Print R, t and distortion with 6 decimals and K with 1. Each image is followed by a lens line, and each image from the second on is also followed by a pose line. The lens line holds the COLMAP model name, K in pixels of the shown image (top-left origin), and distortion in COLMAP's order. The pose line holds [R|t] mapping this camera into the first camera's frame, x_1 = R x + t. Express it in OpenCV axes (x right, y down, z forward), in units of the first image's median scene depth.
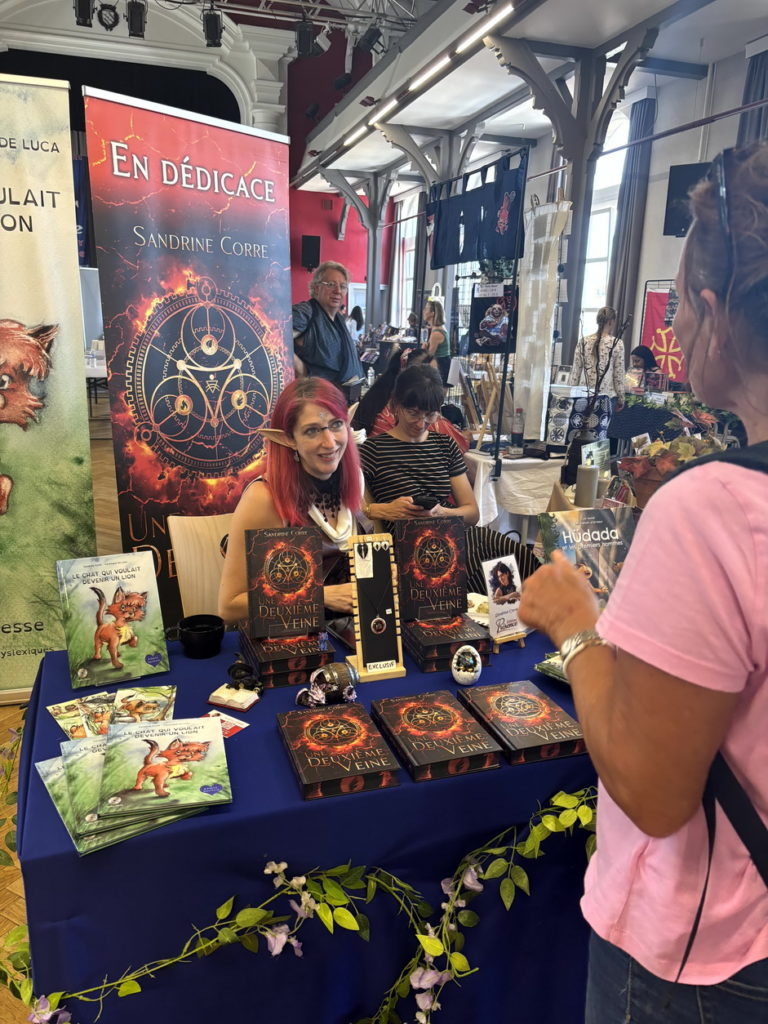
lens RADIAL K [[775.1, 0, 375.9], [0, 775.1, 515.0], [0, 0, 1]] dist [0.018820, 0.010557]
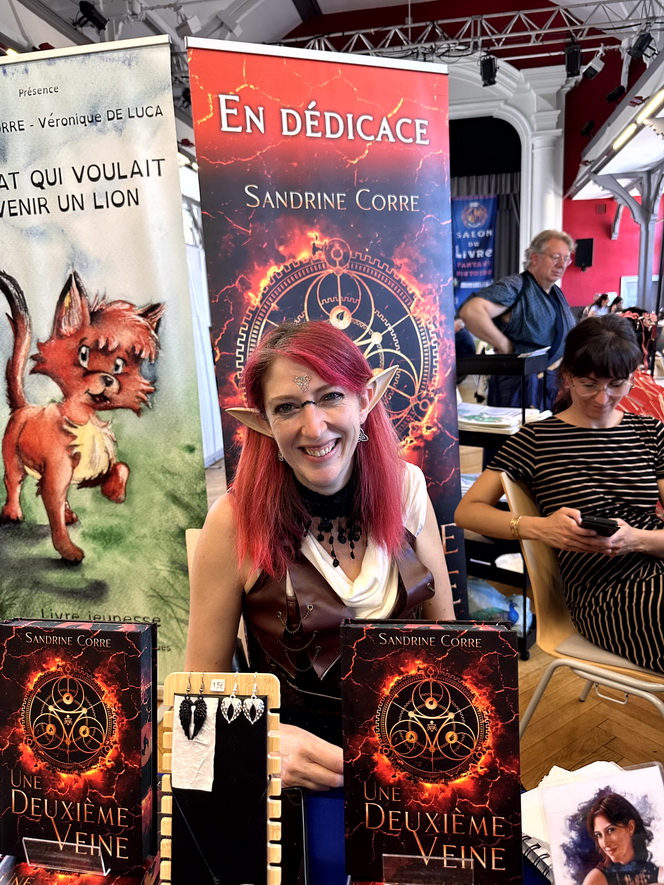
lens RADIAL K [[632.4, 0, 325.6], [0, 632.4, 446.2], [0, 0, 1]] dist [0.034896, -0.054289]
pose [[0.886249, 0.020897, -0.462738, 0.105447], [-0.048827, 0.997631, -0.048462, -0.043895], [0.460629, 0.065543, 0.885169, 0.405714]]
